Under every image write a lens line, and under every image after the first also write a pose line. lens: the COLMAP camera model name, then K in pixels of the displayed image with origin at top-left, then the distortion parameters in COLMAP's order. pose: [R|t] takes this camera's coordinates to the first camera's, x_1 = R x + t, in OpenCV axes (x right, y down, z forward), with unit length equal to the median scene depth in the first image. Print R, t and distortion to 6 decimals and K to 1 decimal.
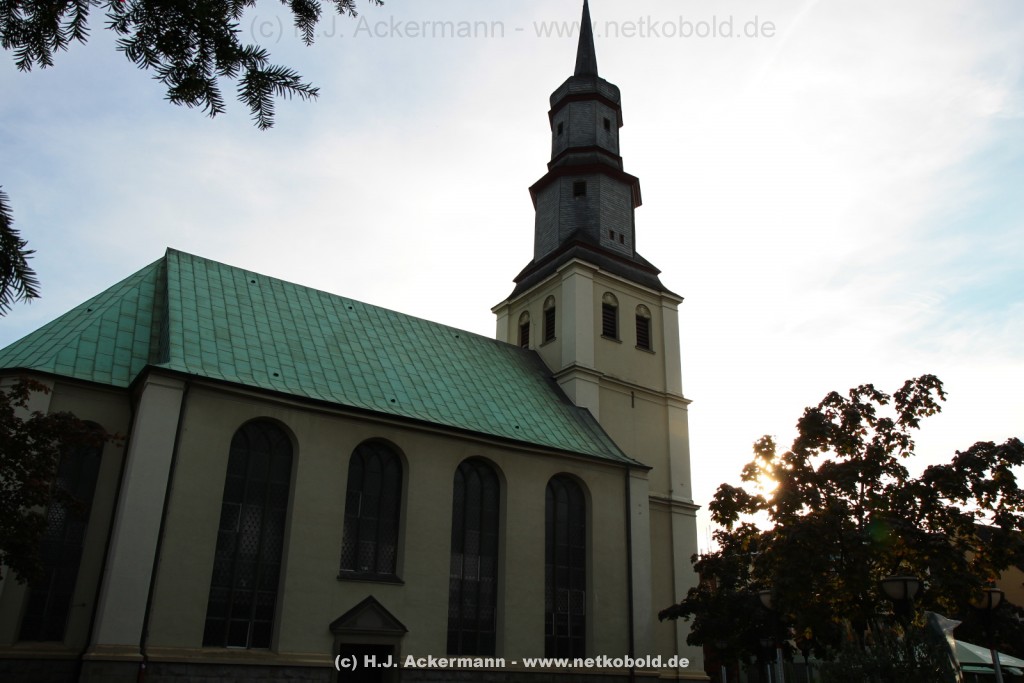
lens RADIAL K [[807.8, 0, 500.2], [0, 807.8, 355.5], [0, 0, 1]] dist [-0.090990, 0.092448]
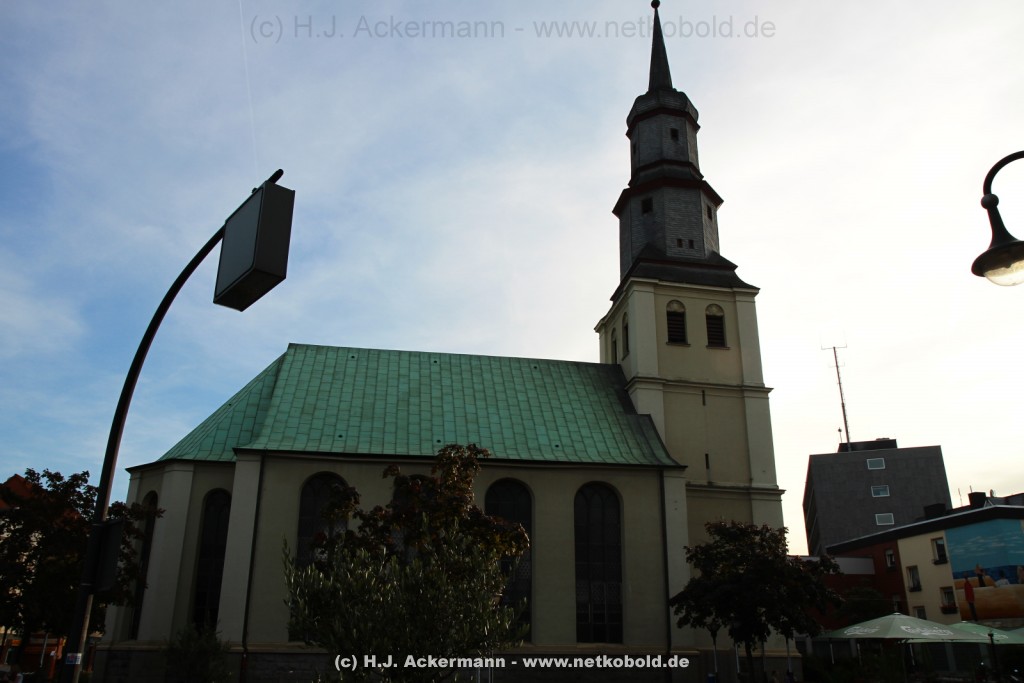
lens RADIAL K [[807.8, 0, 515.7], [0, 807.8, 357.3], [0, 0, 1]] dist [-0.090990, 0.092448]
pose [[0.909488, -0.158841, -0.384190, 0.440925], [0.167907, 0.985751, -0.010069, -0.036368], [0.380315, -0.055350, 0.923199, -0.093635]]
